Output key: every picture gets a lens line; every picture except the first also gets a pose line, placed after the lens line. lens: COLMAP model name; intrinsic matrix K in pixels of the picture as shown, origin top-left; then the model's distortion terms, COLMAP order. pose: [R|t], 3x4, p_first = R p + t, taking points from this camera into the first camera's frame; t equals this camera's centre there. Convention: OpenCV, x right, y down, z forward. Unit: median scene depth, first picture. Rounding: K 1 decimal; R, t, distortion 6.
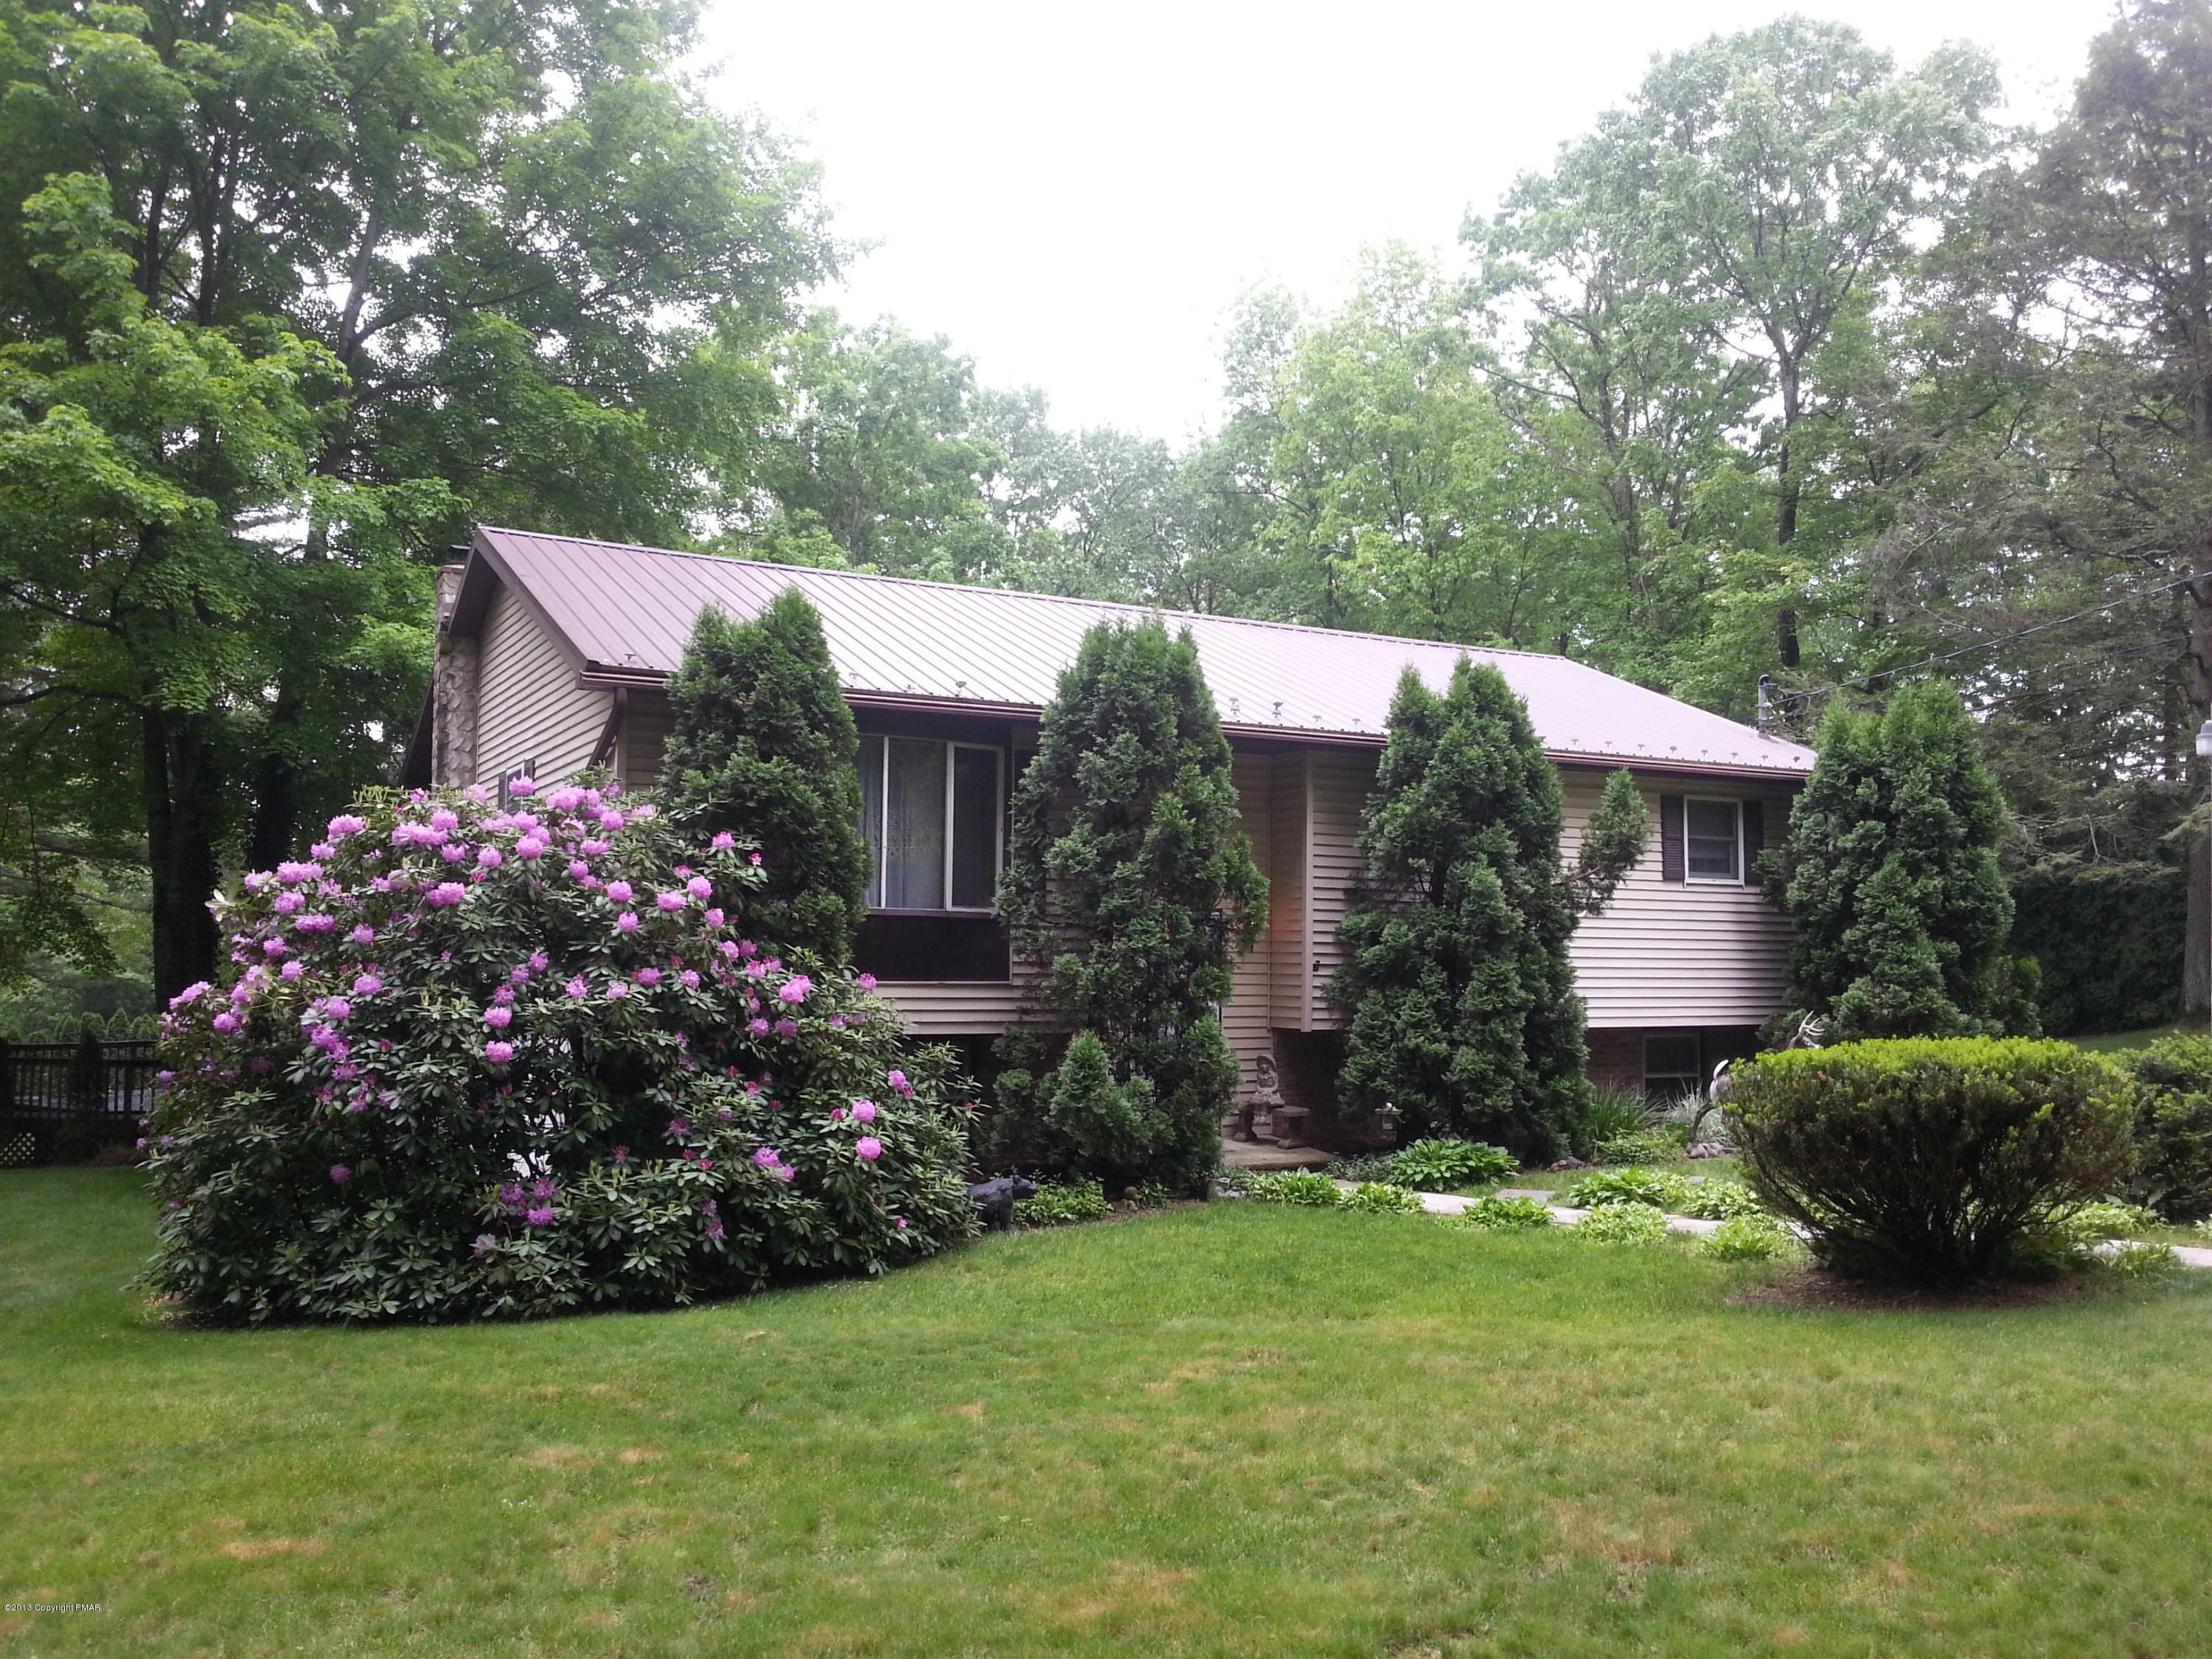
lens RADIAL K [[1796.1, 0, 1105.5], [0, 1796.1, 872.6], [0, 0, 1]] dist [0.041786, -0.123025]
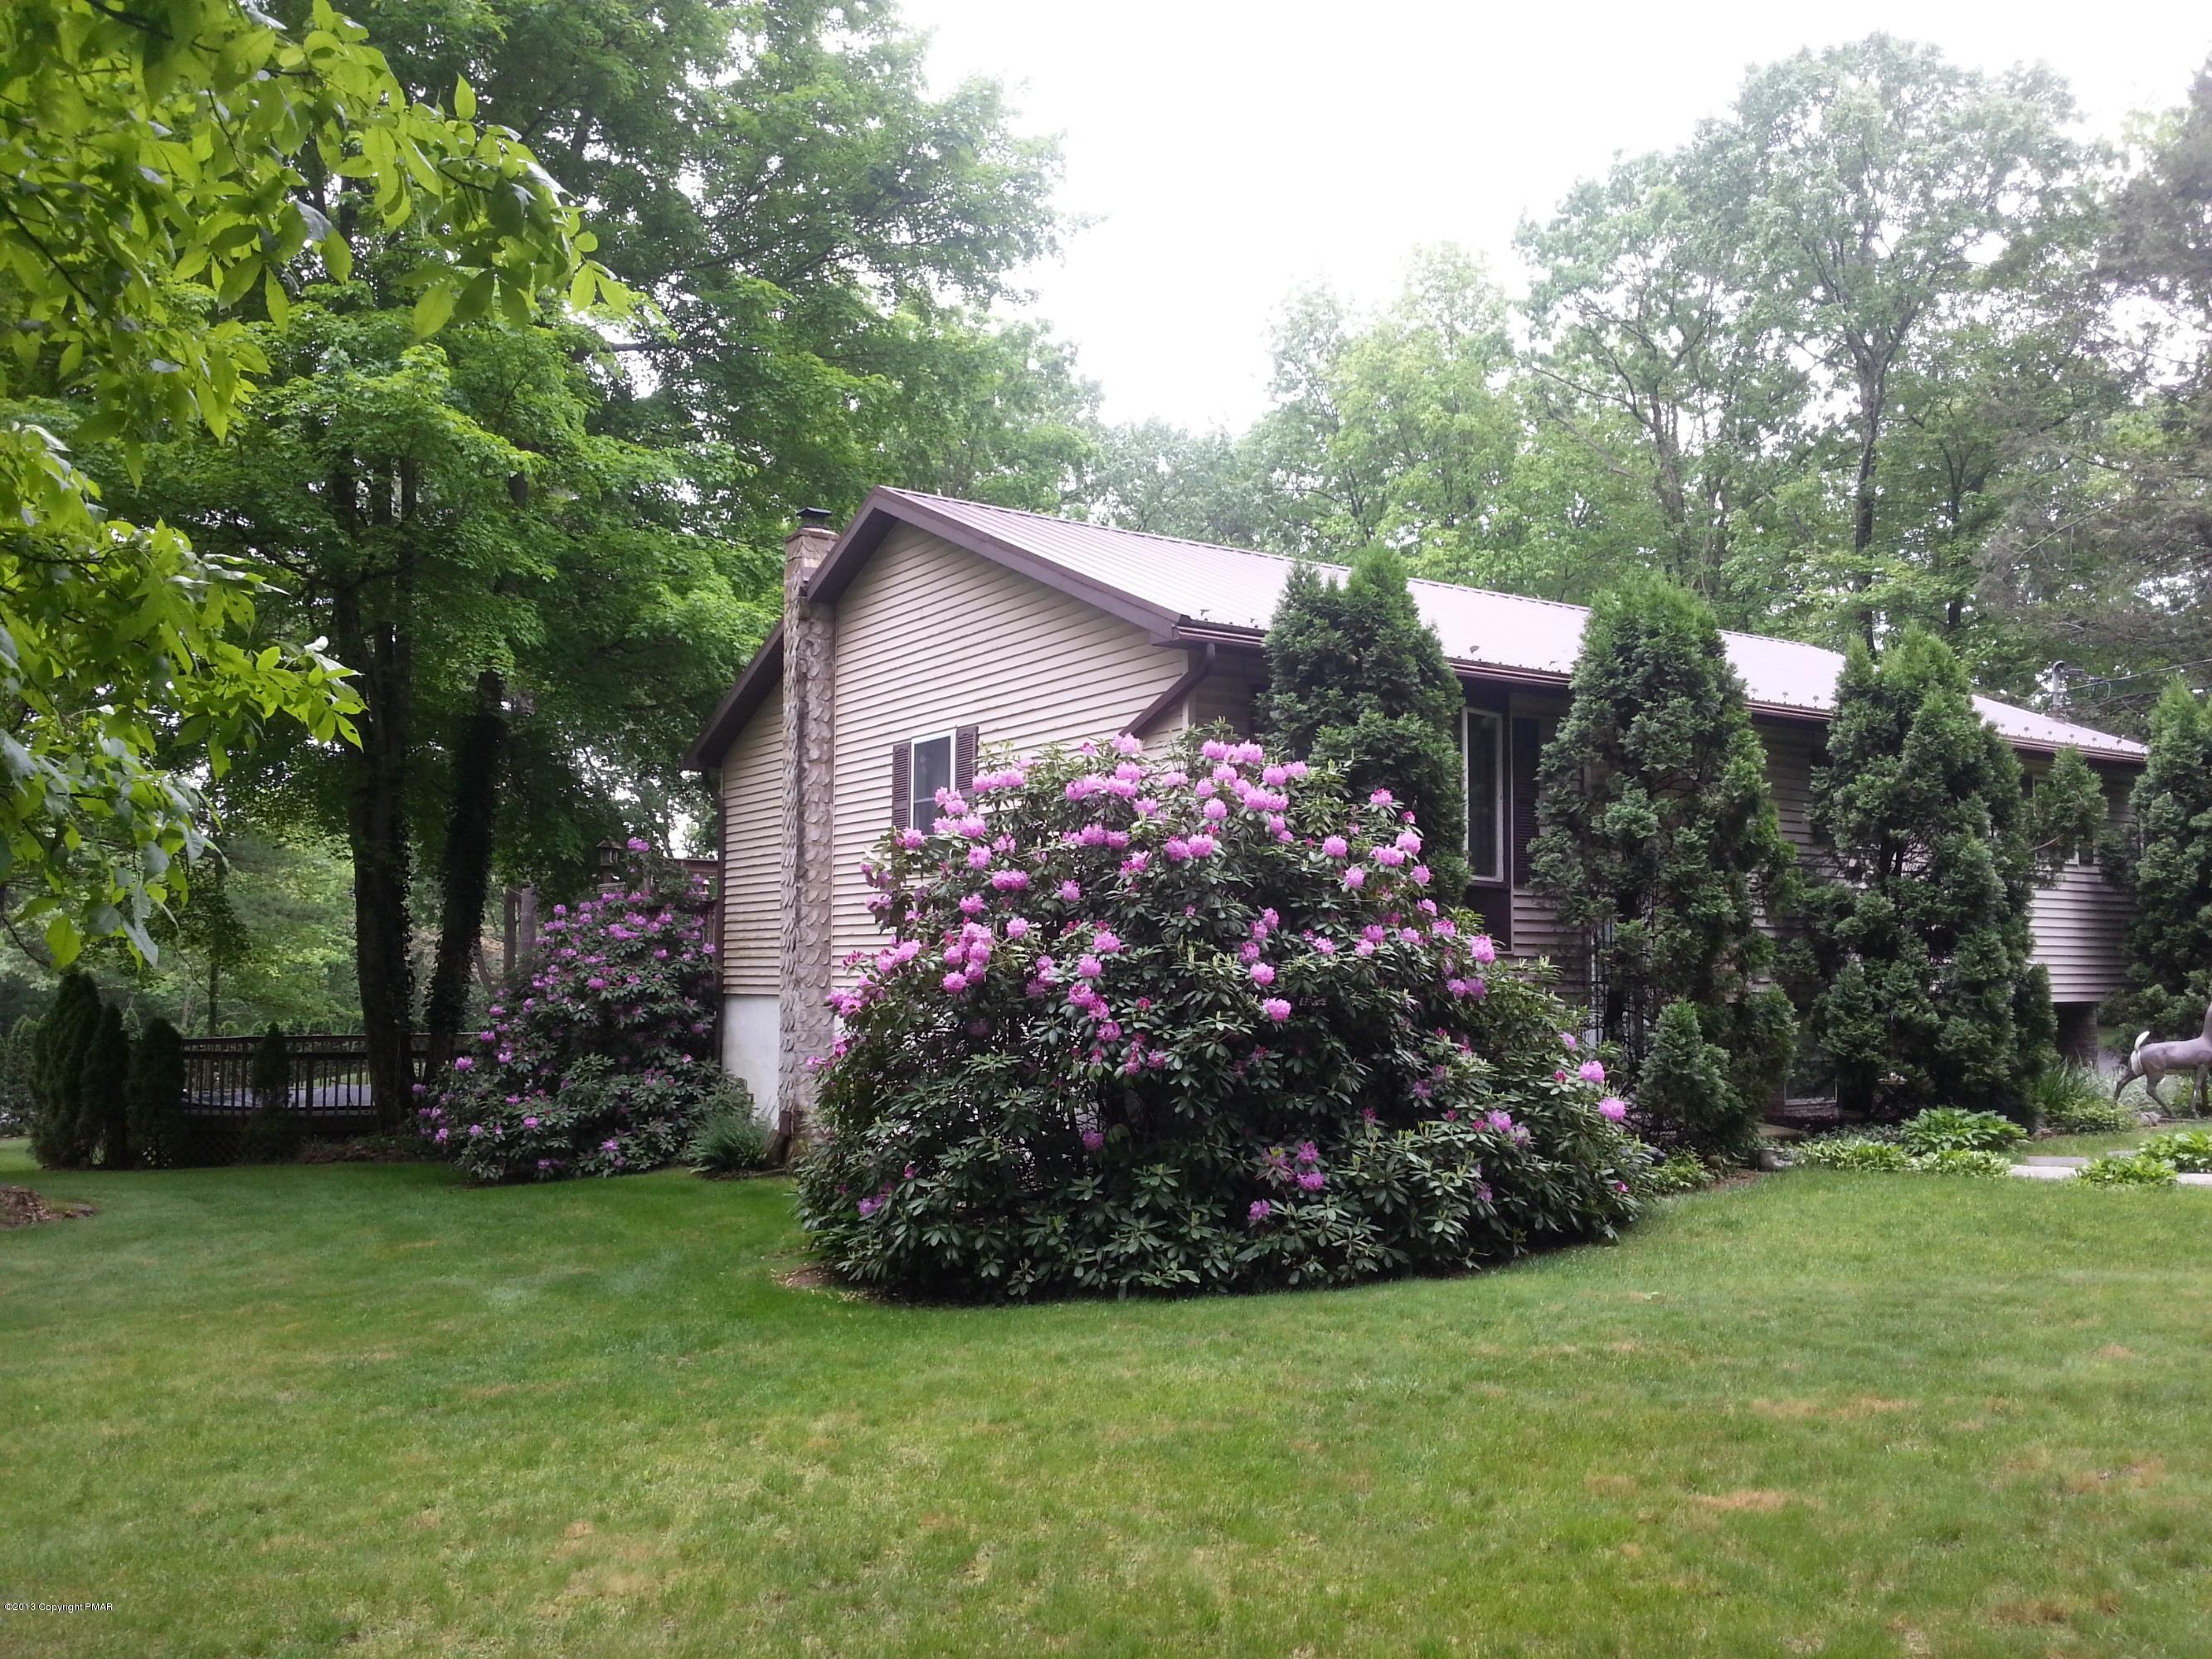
lens RADIAL K [[1800.9, 0, 1107.1], [0, 1800.9, 867.8], [0, 0, 1]] dist [0.001298, -0.023424]
pose [[0.997022, 0.002498, 0.077078, -0.347490], [-0.002006, 0.999977, -0.006467, 0.021075], [-0.077092, 0.006293, 0.997004, 0.035230]]
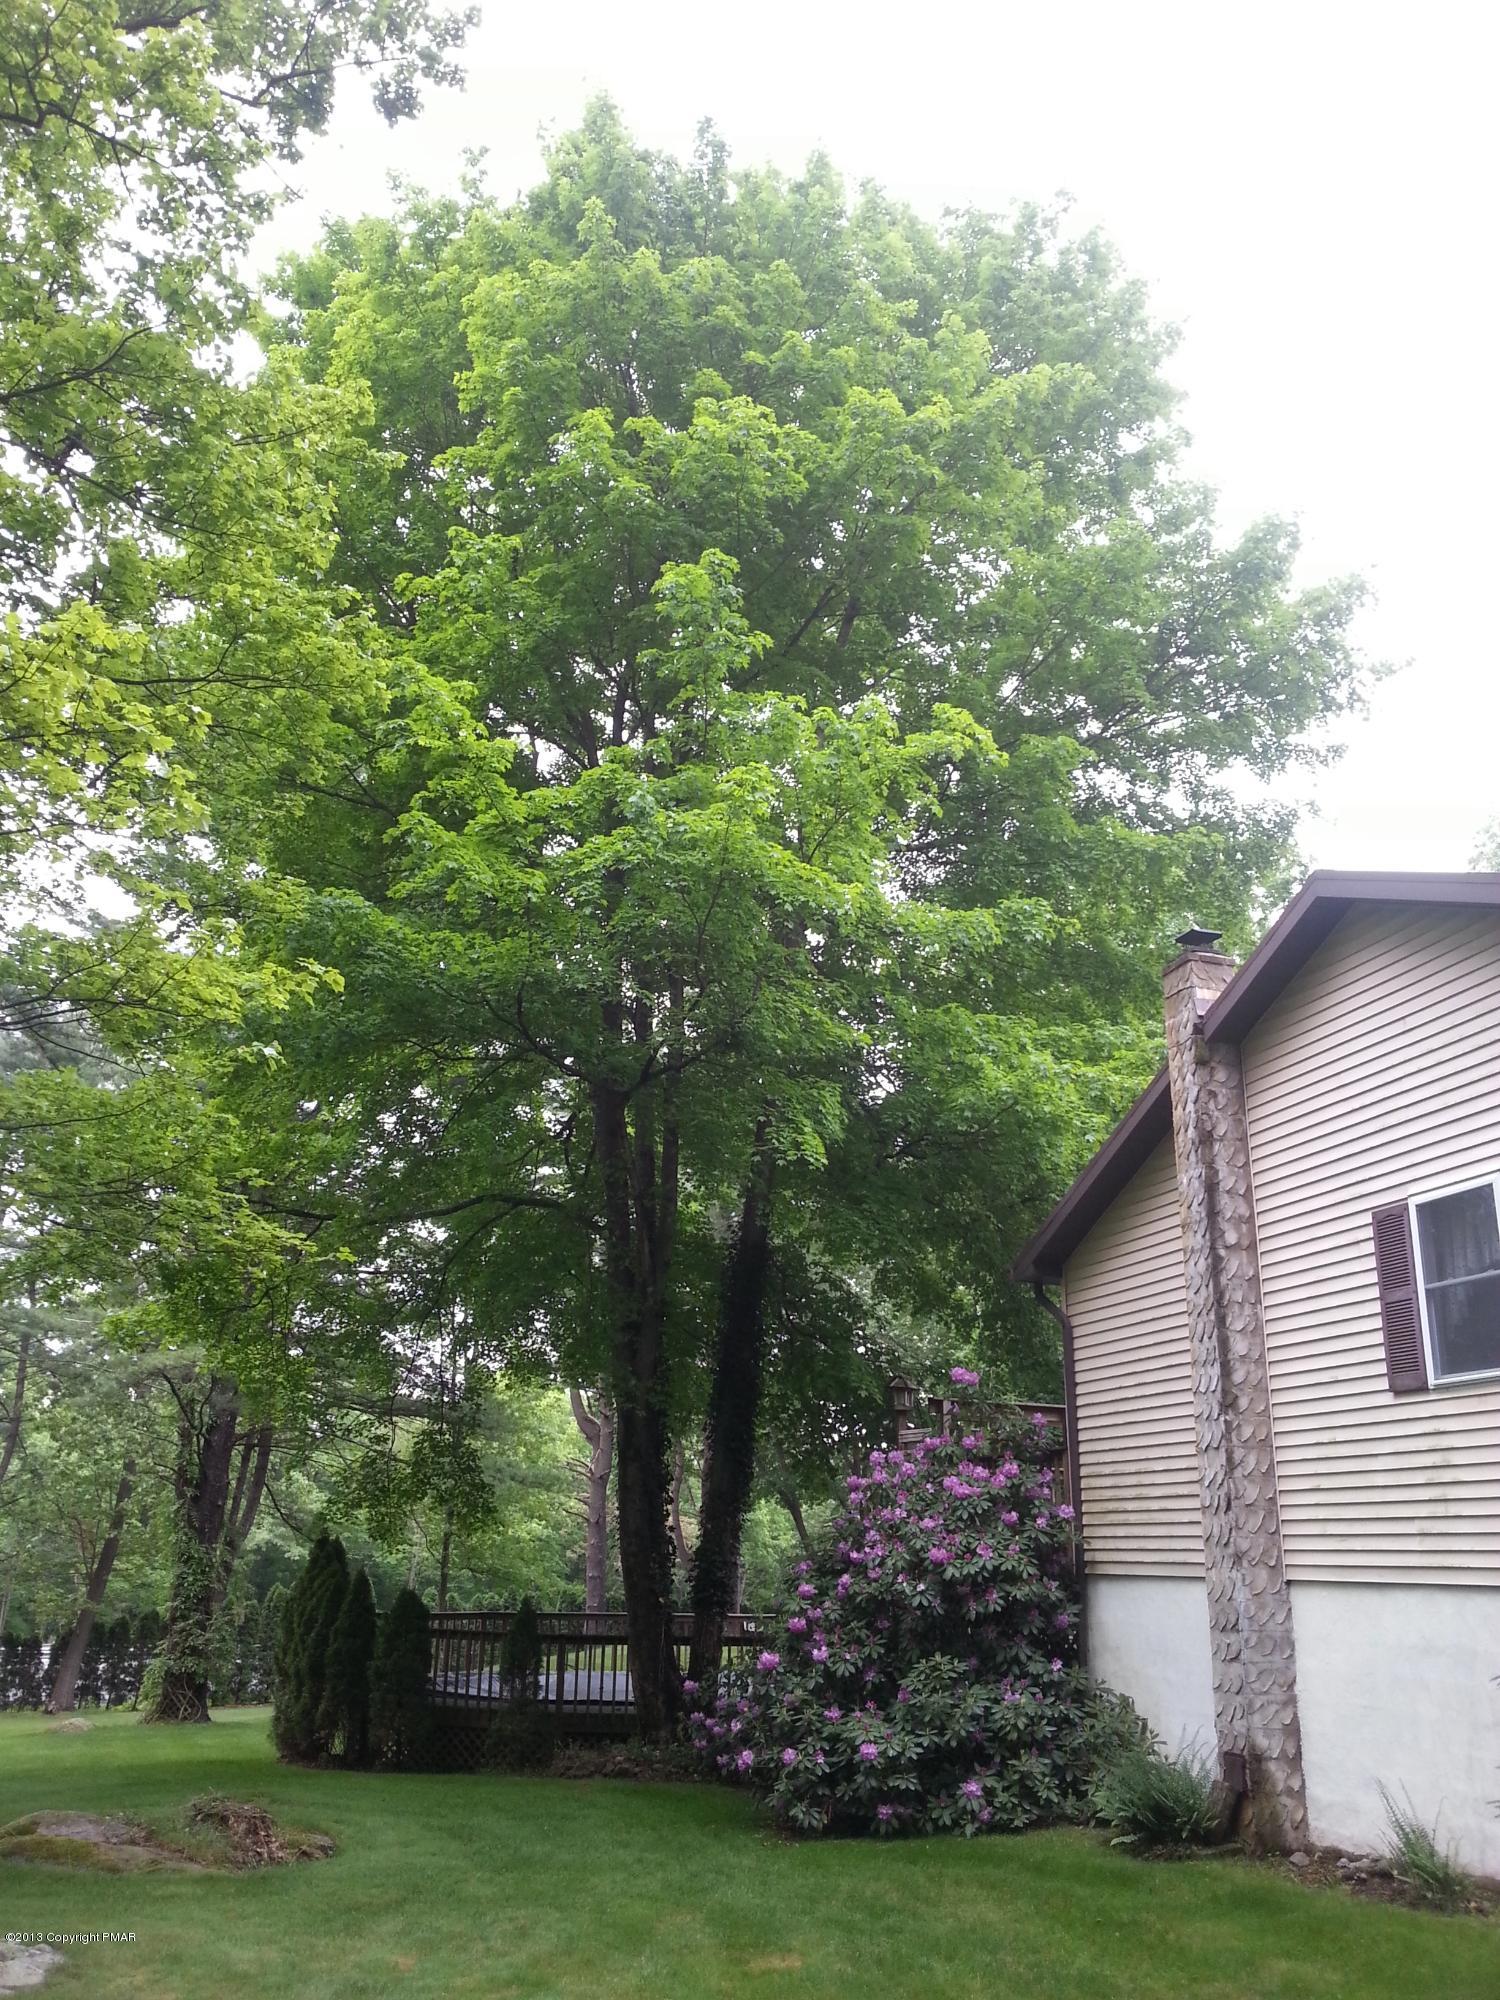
lens RADIAL K [[1638.8, 0, 704.0], [0, 1638.8, 997.7], [0, 0, 1]] dist [0.001320, -0.051686]
pose [[0.974677, -0.054081, -0.216979, -0.521960], [-0.007589, 0.961756, -0.273801, 0.048284], [0.223489, 0.268515, 0.936991, 0.390663]]
